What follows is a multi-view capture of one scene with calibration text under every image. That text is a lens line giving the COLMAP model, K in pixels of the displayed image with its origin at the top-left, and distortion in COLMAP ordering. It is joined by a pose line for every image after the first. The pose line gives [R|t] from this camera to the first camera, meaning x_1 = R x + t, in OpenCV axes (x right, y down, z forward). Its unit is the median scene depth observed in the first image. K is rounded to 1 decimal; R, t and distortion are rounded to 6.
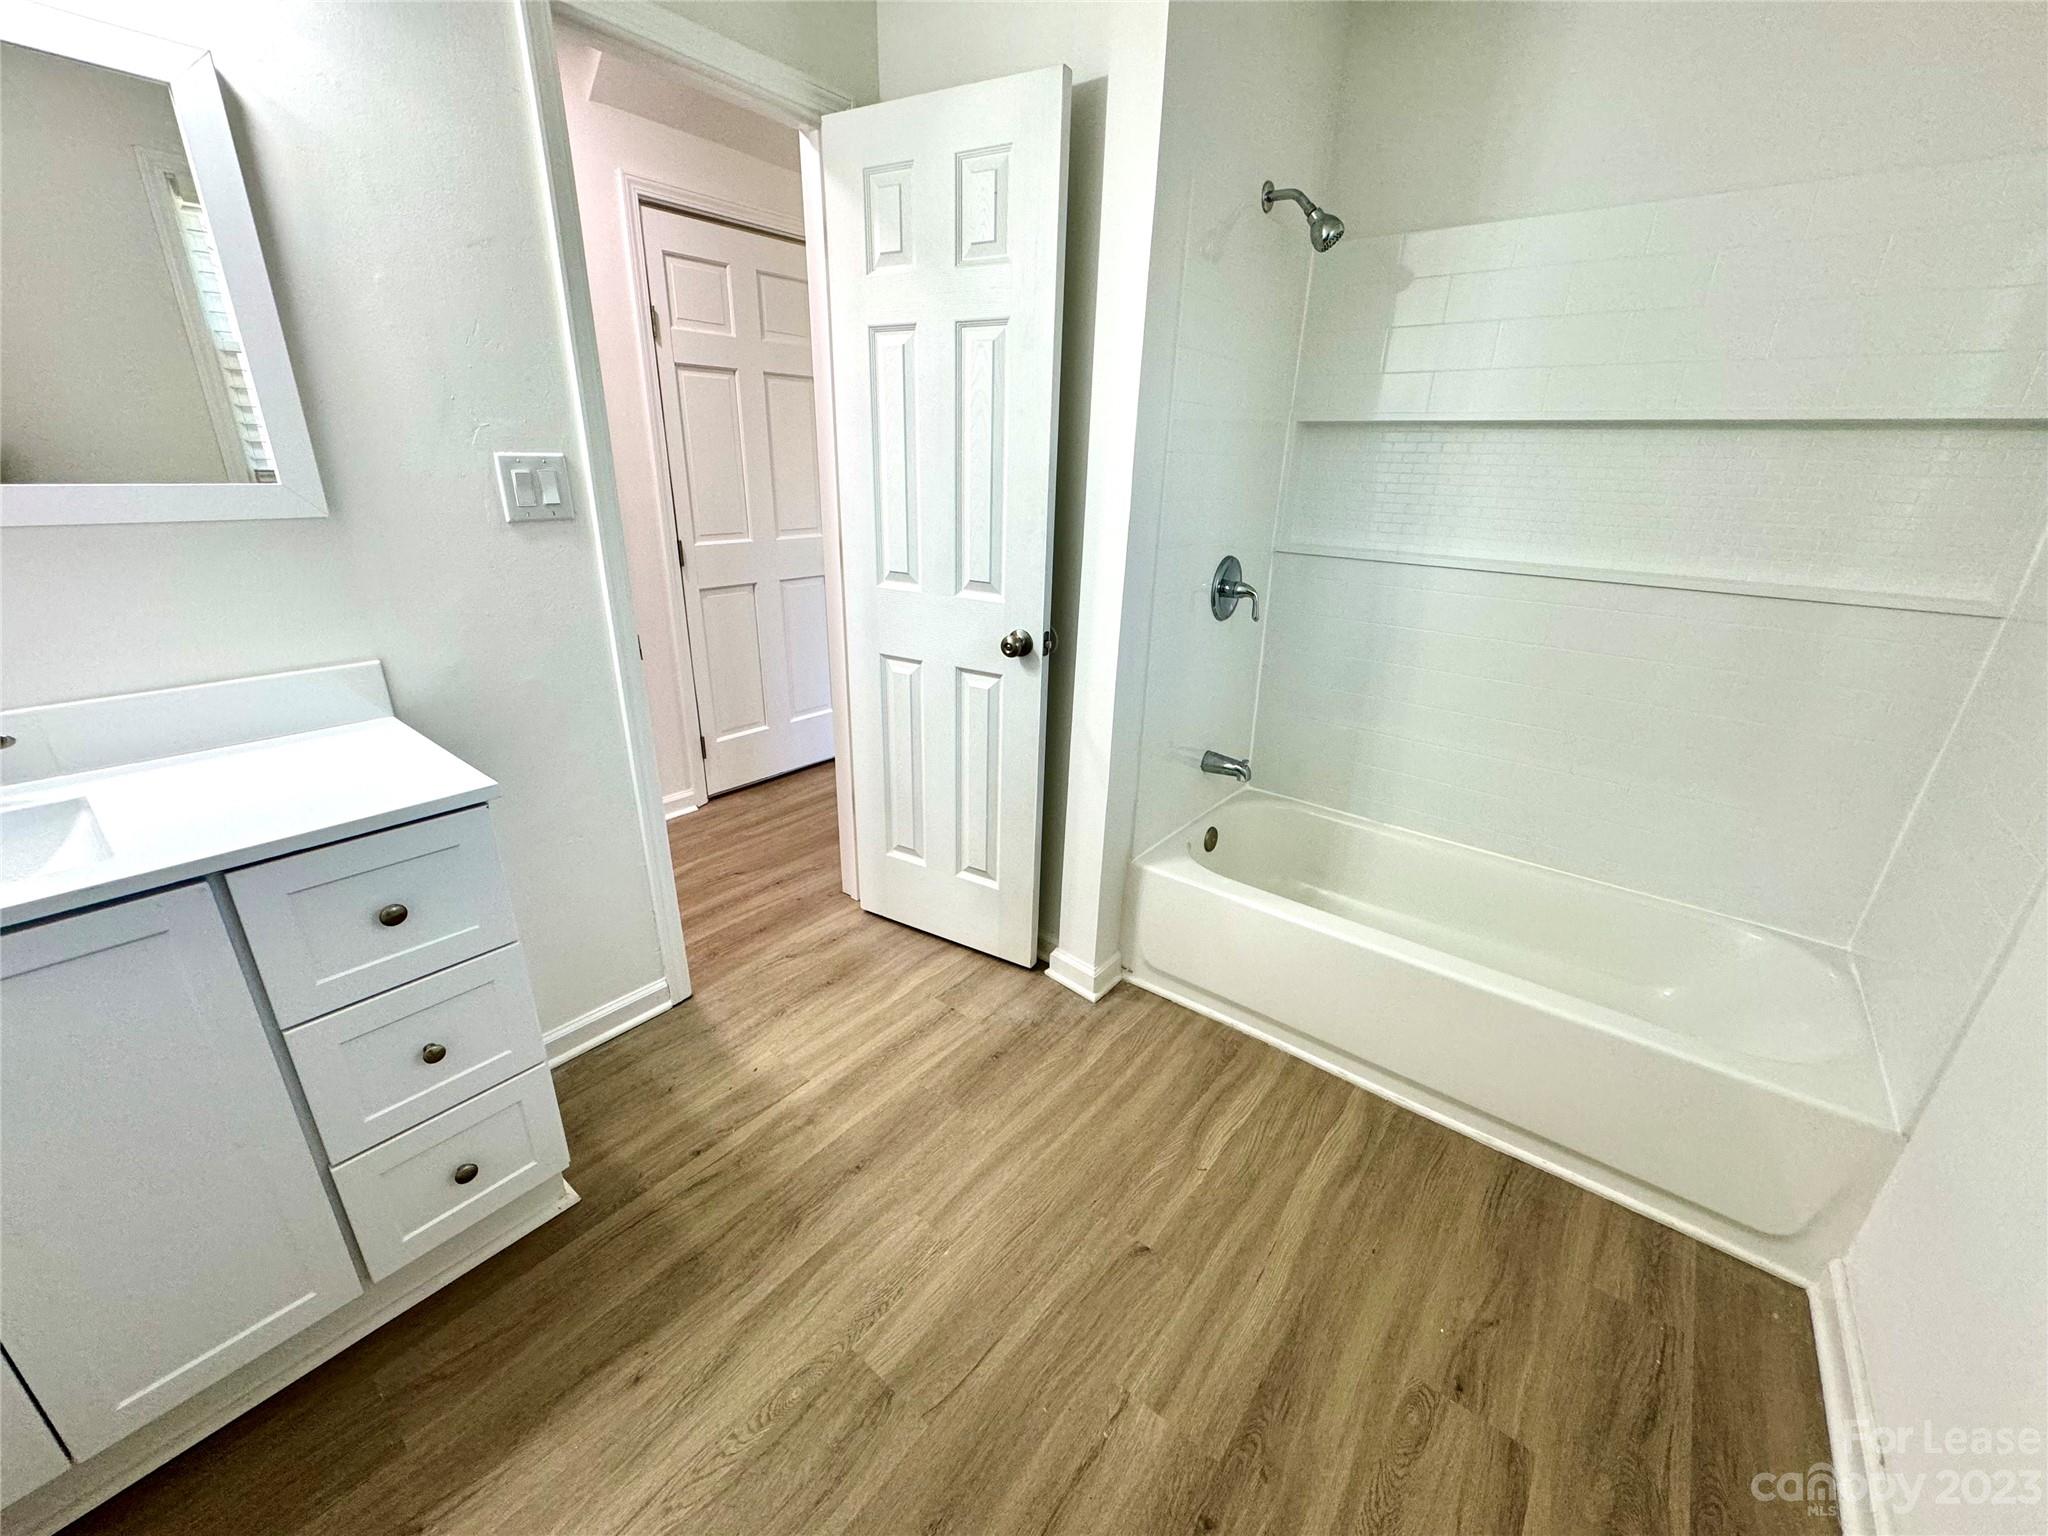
lens RADIAL K [[811.4, 0, 1020.7], [0, 811.4, 769.4], [0, 0, 1]] dist [-0.003886, 0.001231]
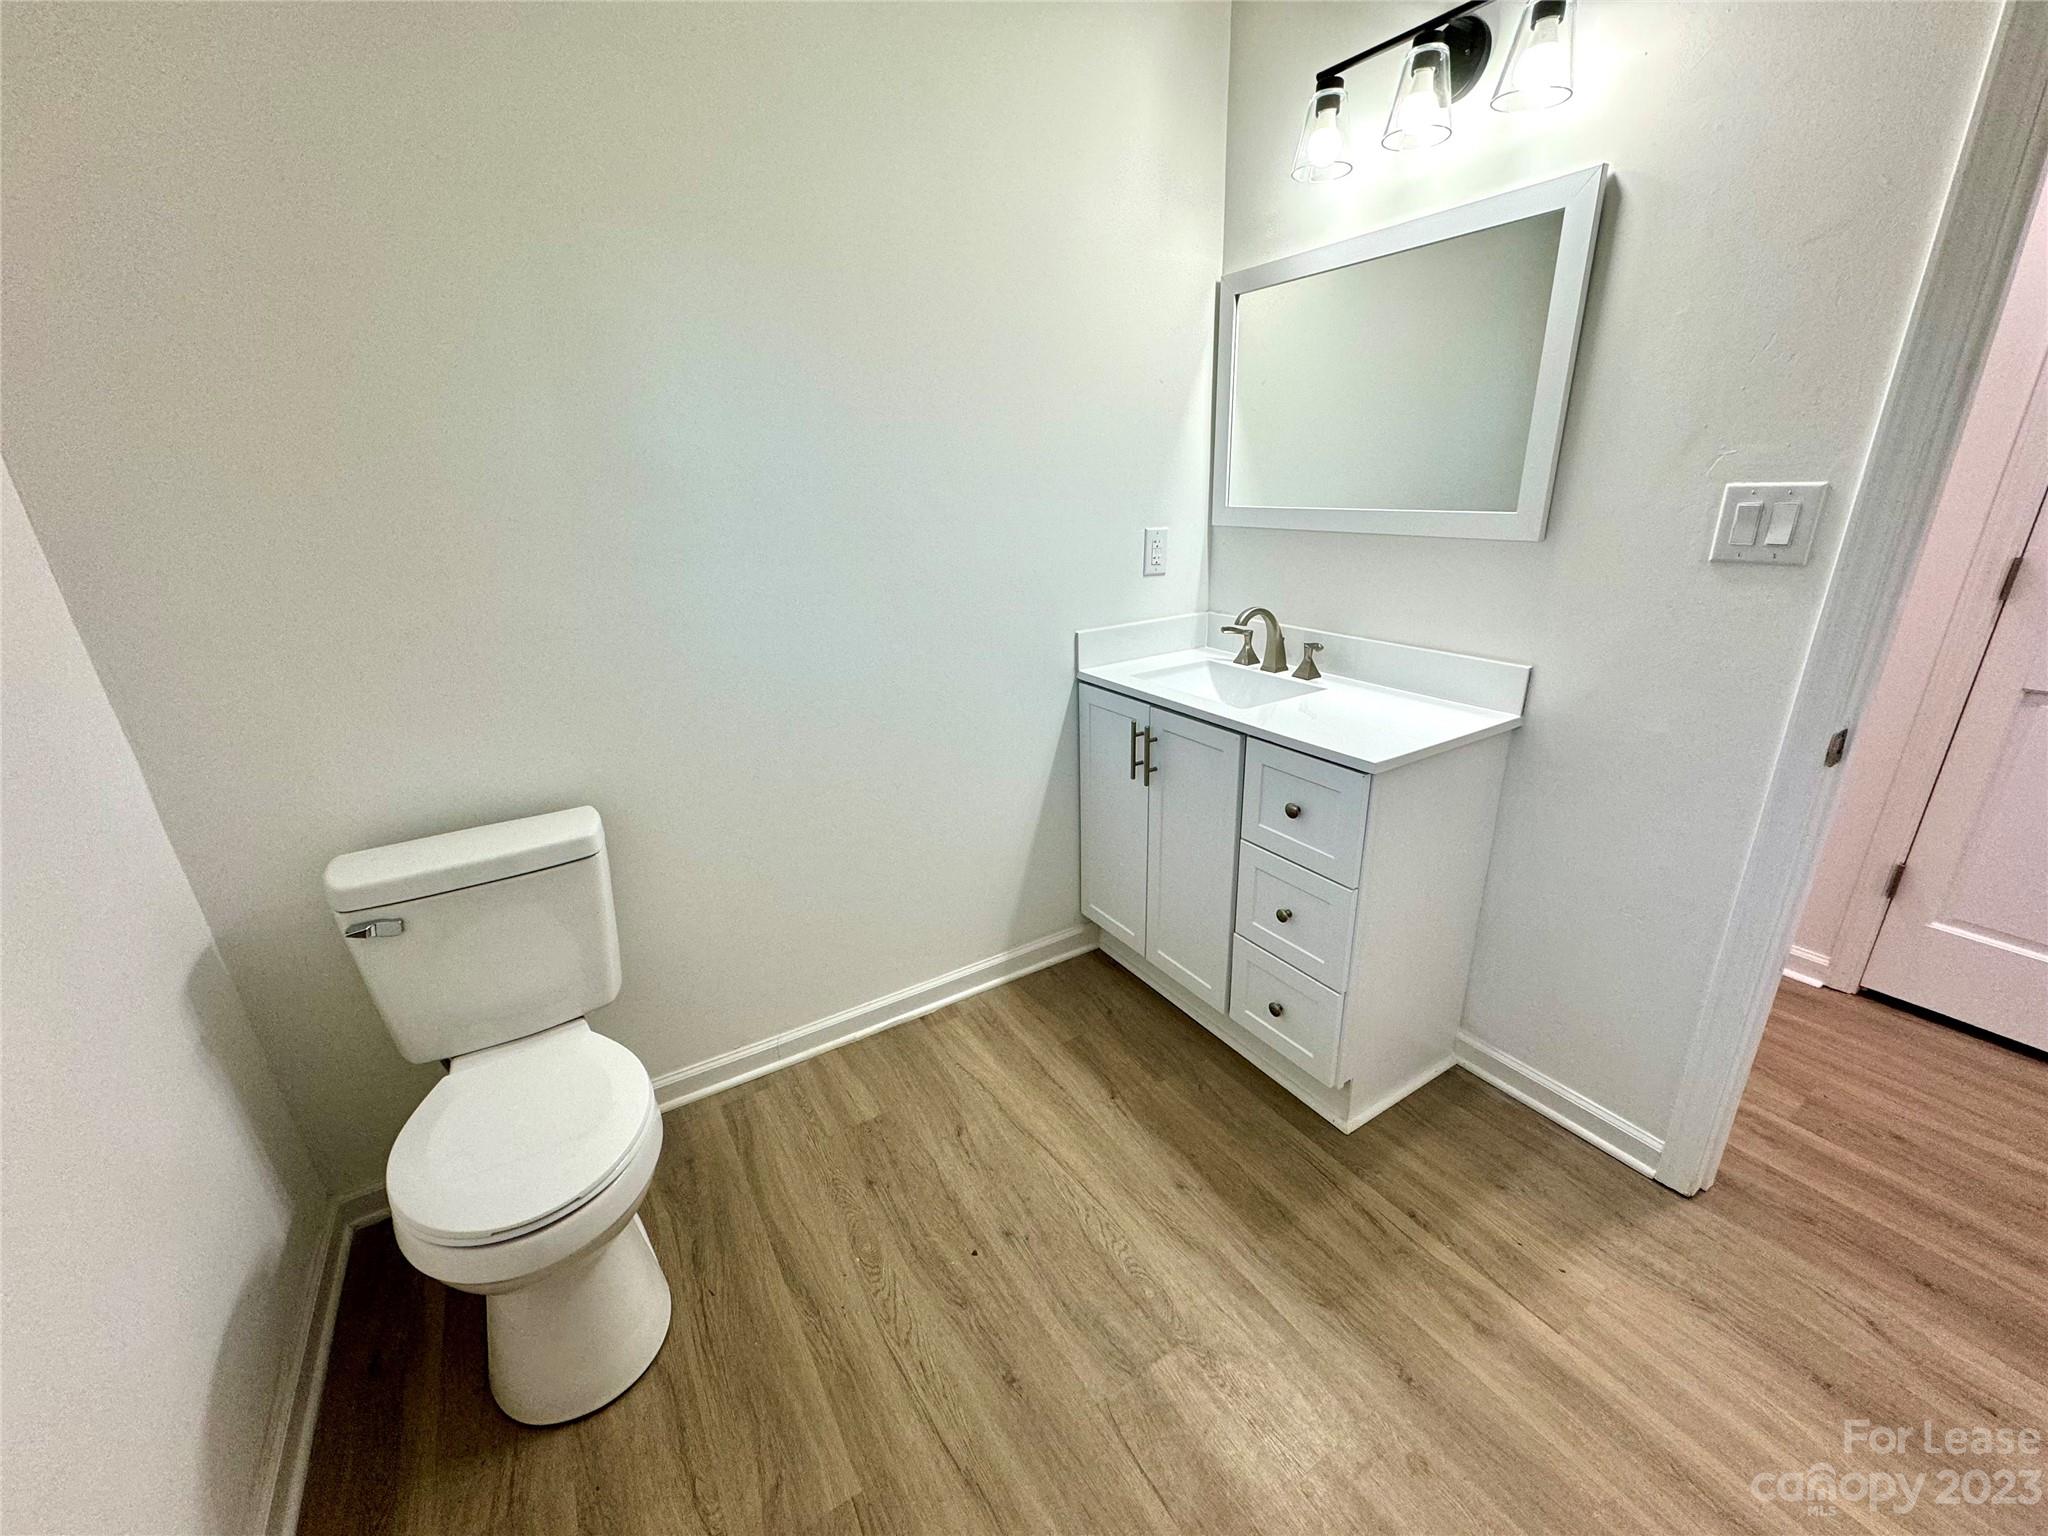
lens RADIAL K [[811.4, 0, 1023.4], [0, 811.4, 769.6], [0, 0, 1]] dist [-0.003886, 0.001231]
pose [[-0.335867, 0.307851, -0.890181, 0.475939], [-0.314995, 0.853956, 0.414171, -0.241668], [0.887678, 0.419509, -0.189844, 0.601396]]
